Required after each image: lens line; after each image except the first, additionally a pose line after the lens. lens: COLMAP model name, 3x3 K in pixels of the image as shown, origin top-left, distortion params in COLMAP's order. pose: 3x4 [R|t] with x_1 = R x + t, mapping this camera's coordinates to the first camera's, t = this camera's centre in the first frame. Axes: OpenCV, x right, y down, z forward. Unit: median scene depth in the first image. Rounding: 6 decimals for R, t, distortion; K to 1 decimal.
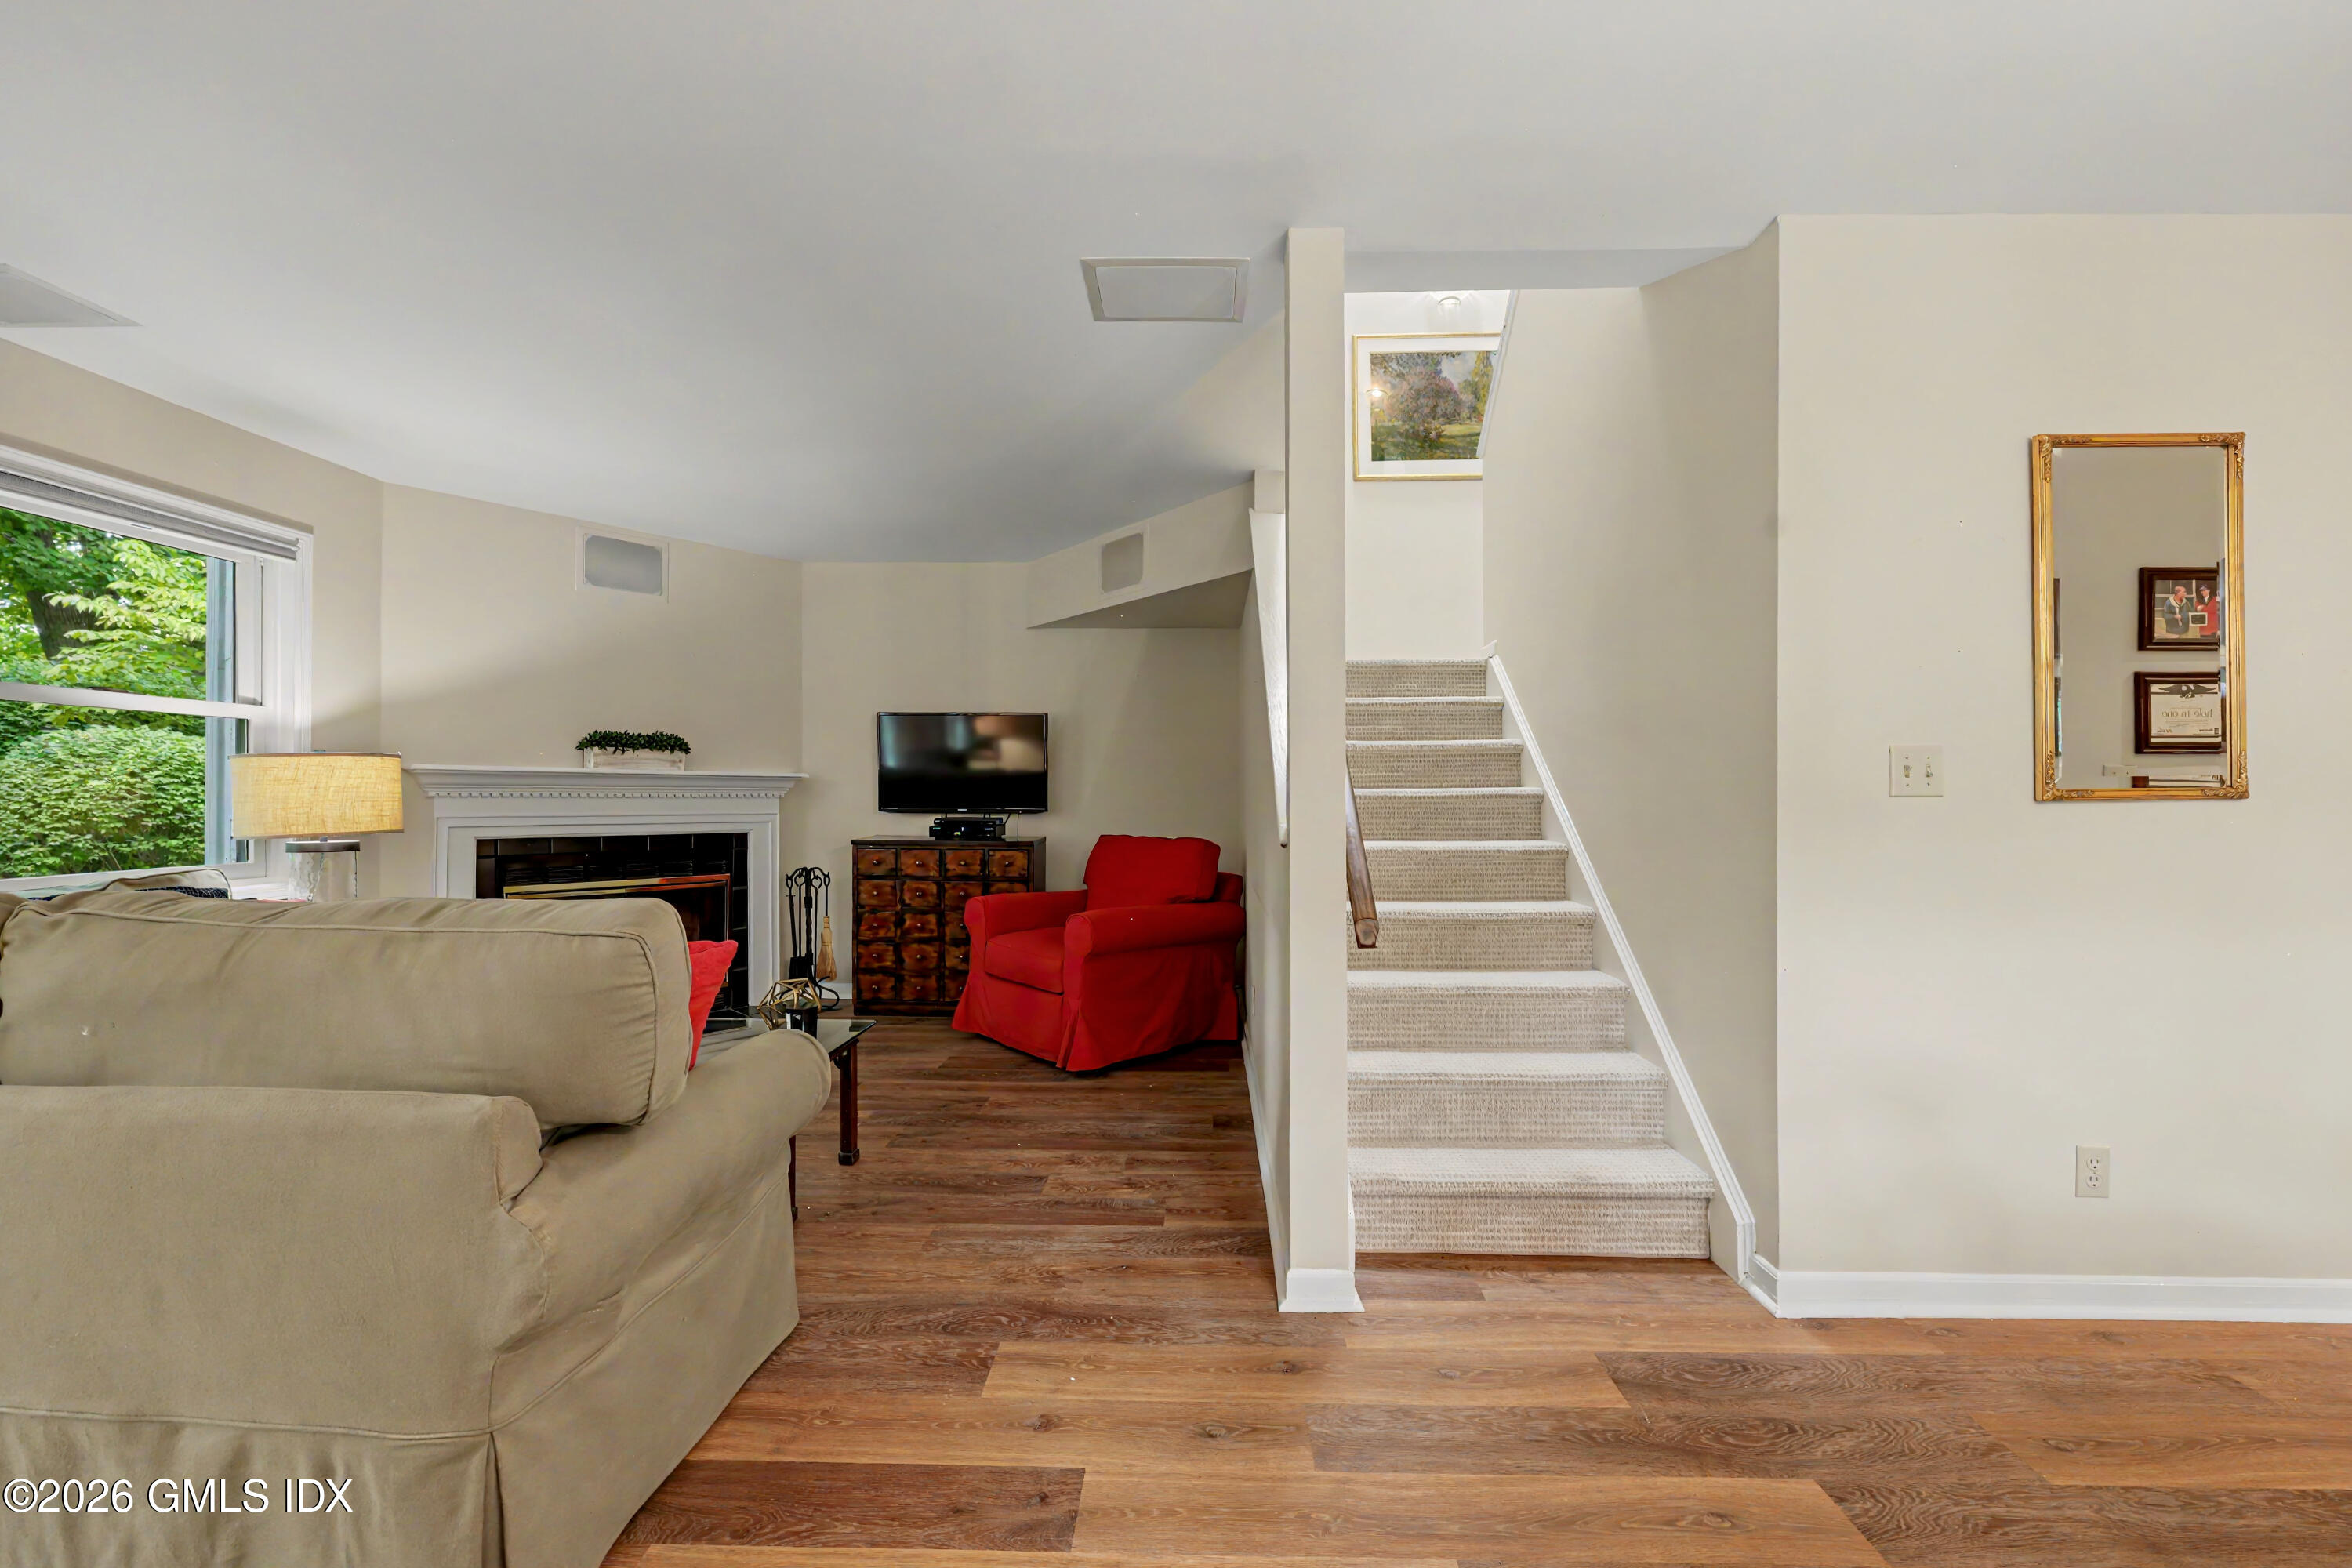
lens RADIAL K [[950.9, 0, 1183.5], [0, 950.9, 783.4], [0, 0, 1]] dist [0.002807, 0.000169]
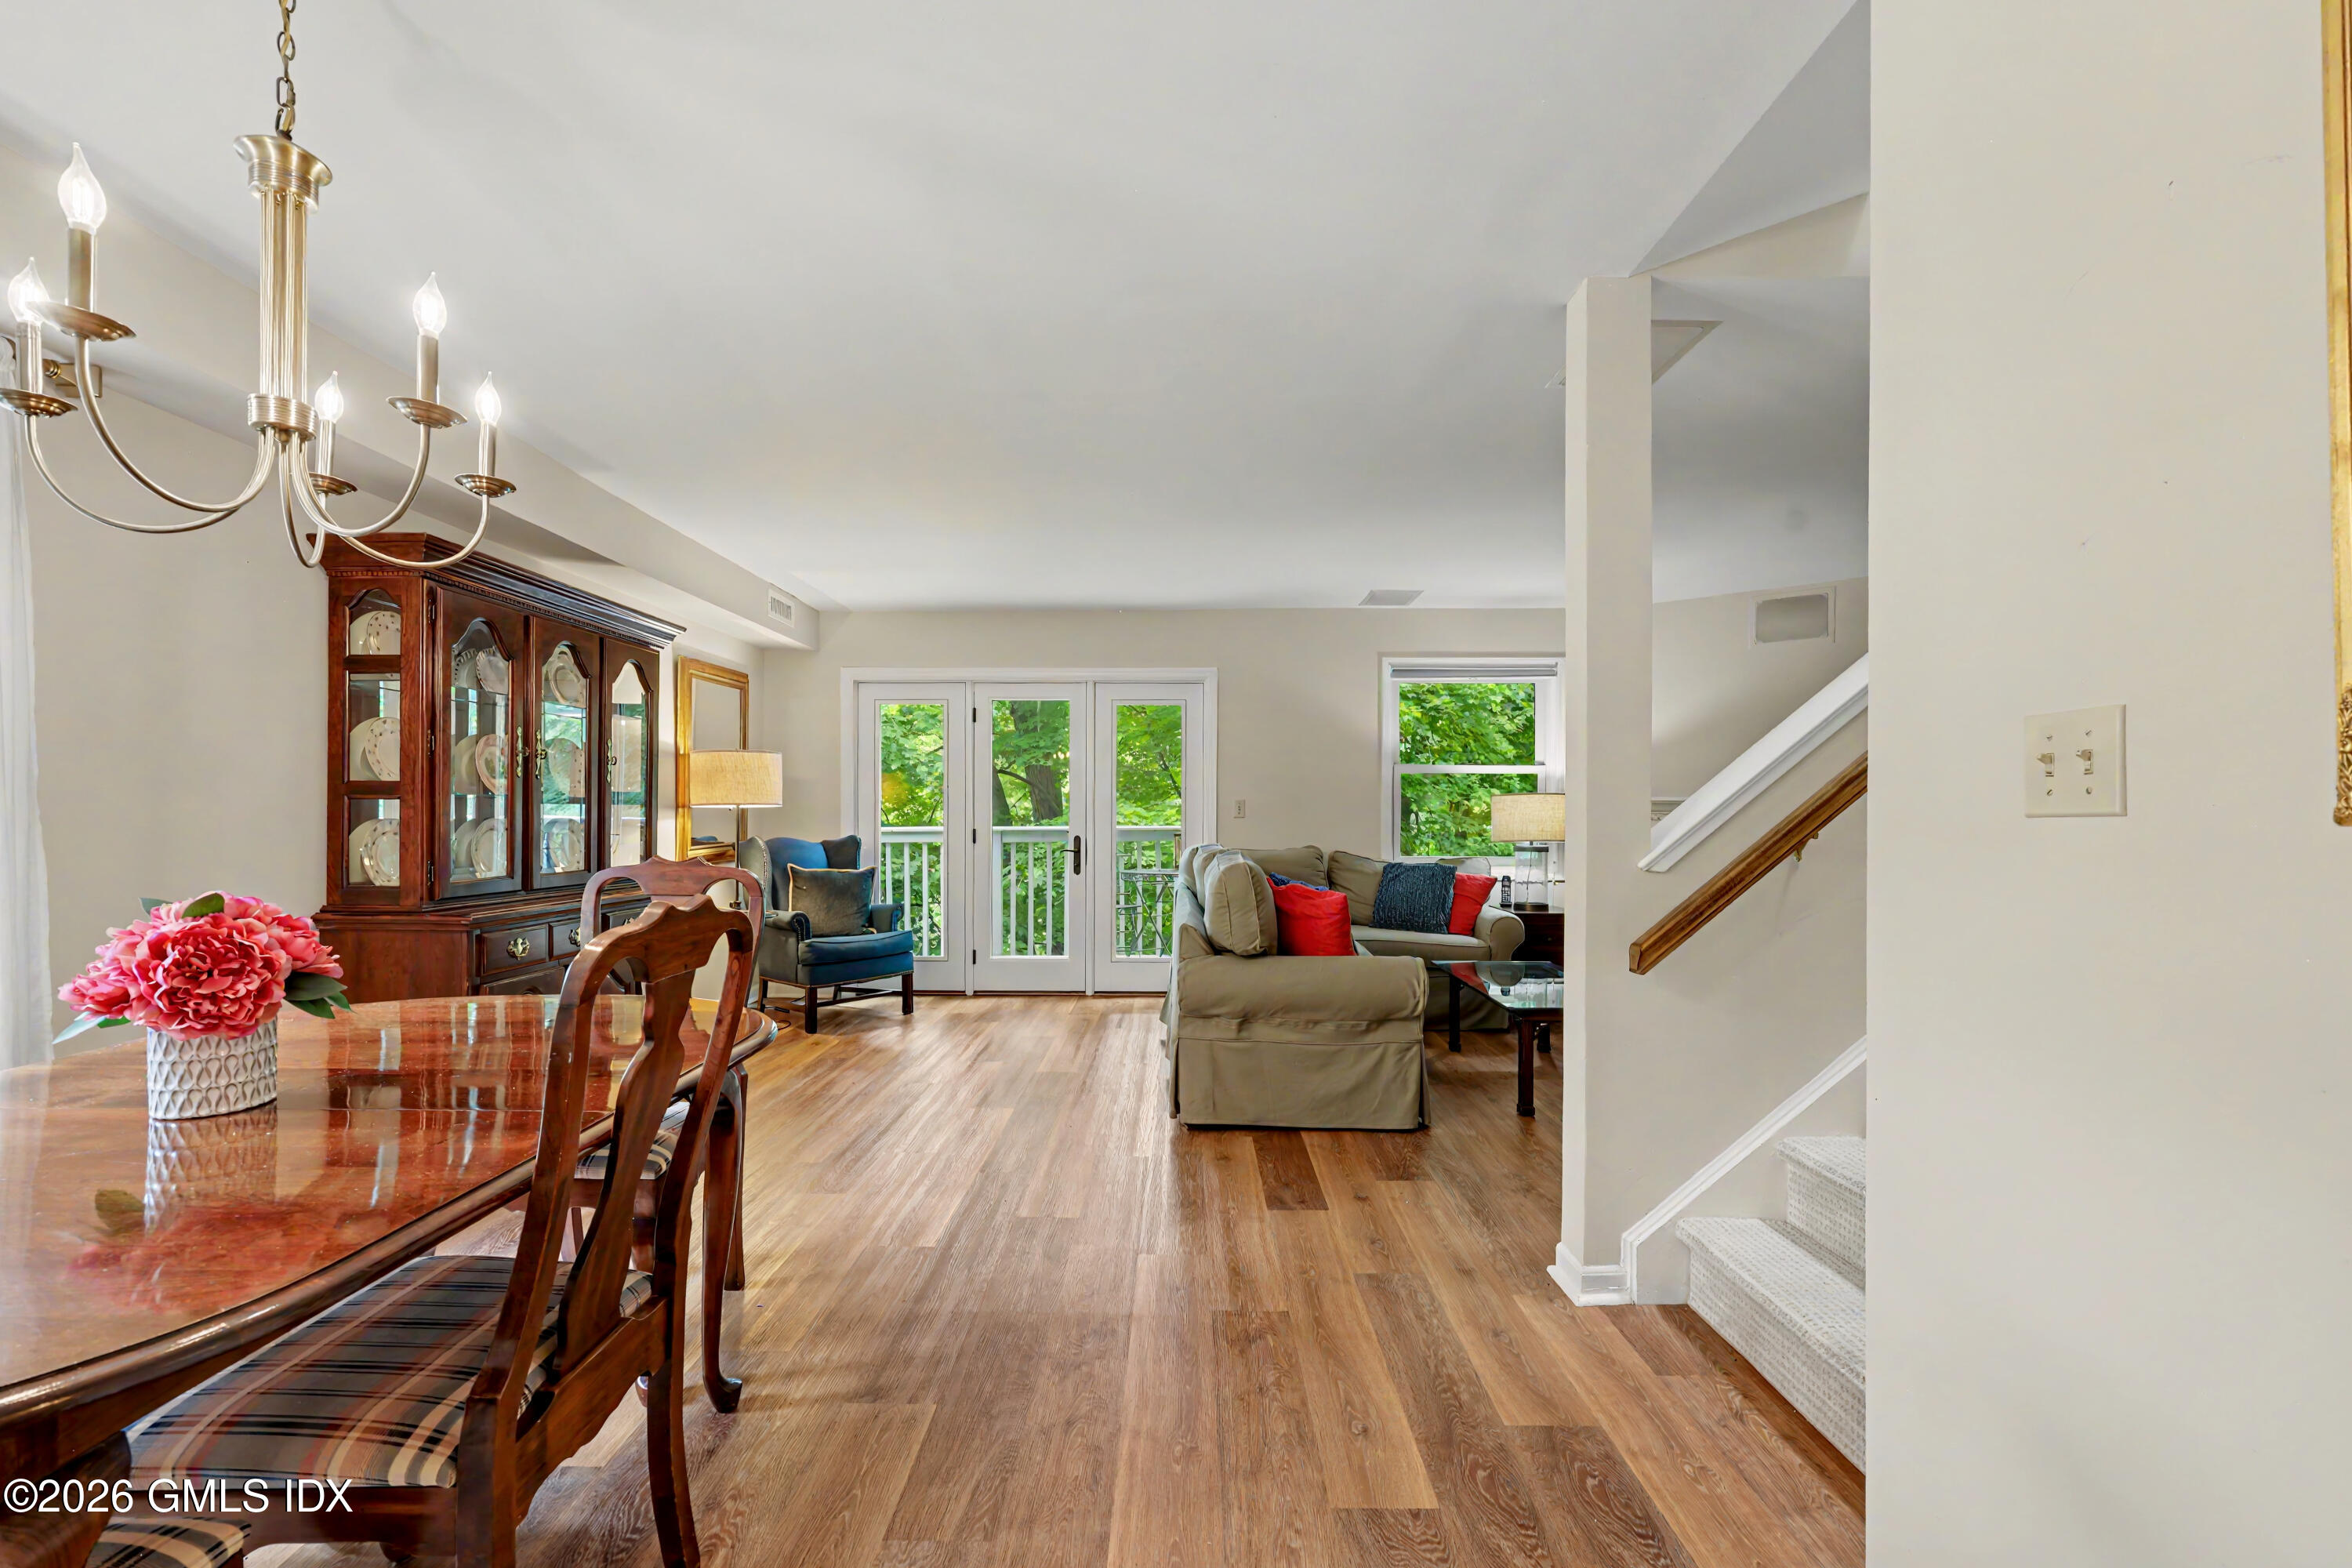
lens RADIAL K [[950.9, 0, 1171.9], [0, 950.9, 799.7], [0, 0, 1]] dist [0.002807, 0.000169]
pose [[0.026841, -0.016799, -0.999499, 1.246076], [0.002036, 0.999858, -0.016750, 0.012462], [0.999638, -0.001585, 0.026872, 0.528811]]
